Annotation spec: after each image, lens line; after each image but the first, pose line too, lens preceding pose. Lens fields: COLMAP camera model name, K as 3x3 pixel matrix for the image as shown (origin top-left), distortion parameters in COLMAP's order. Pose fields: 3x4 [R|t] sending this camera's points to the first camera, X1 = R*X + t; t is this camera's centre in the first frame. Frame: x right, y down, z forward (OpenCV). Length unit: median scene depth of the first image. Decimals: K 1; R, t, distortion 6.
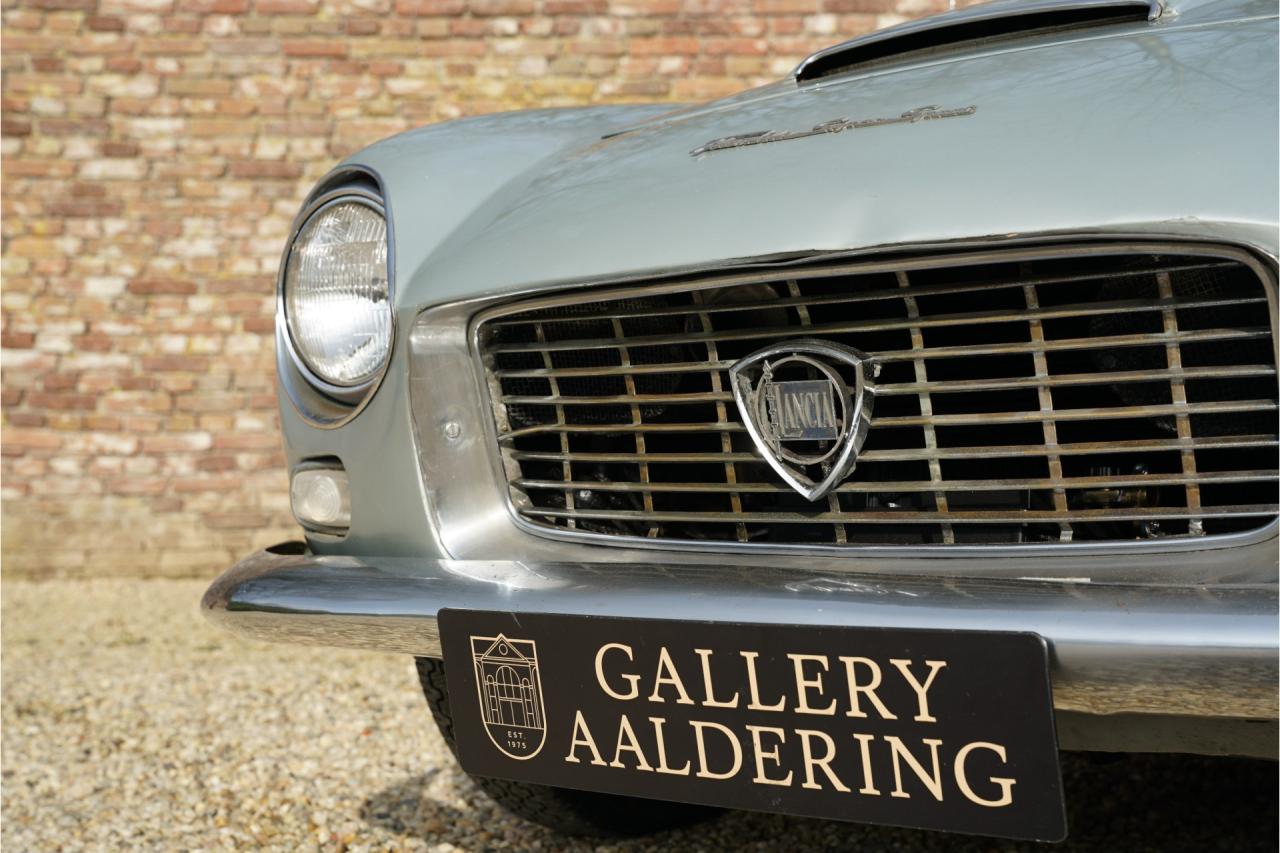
lens RADIAL K [[1972.6, 0, 640.0], [0, 1972.6, 426.5], [0, 0, 1]] dist [0.027623, 1.006287]
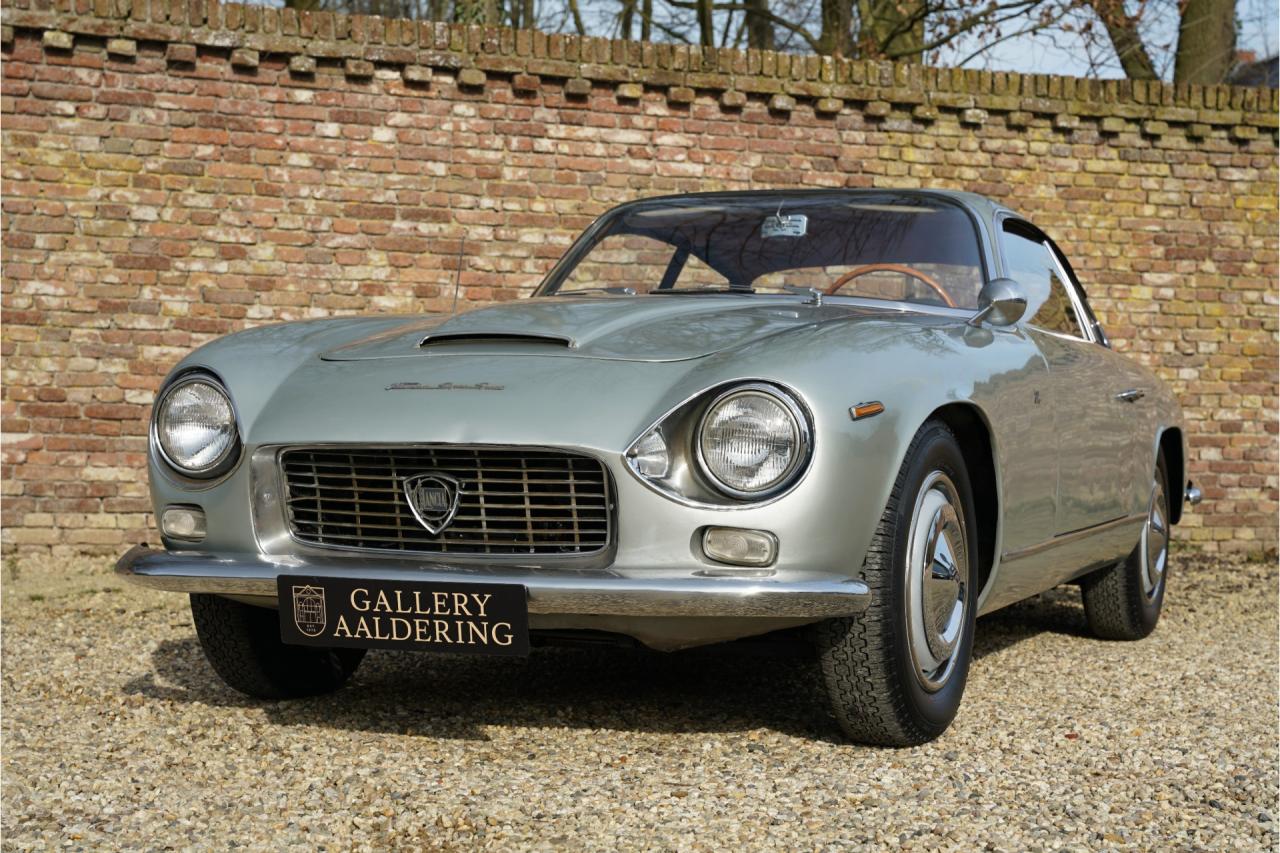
lens RADIAL K [[2158.2, 0, 643.6], [0, 2158.2, 427.7], [0, 0, 1]] dist [0.161765, 0.641926]
pose [[0.958397, 0.038229, 0.282869, -0.397014], [-0.041650, 0.999114, 0.006088, -0.113466], [-0.282385, -0.017617, 0.959139, -1.547785]]
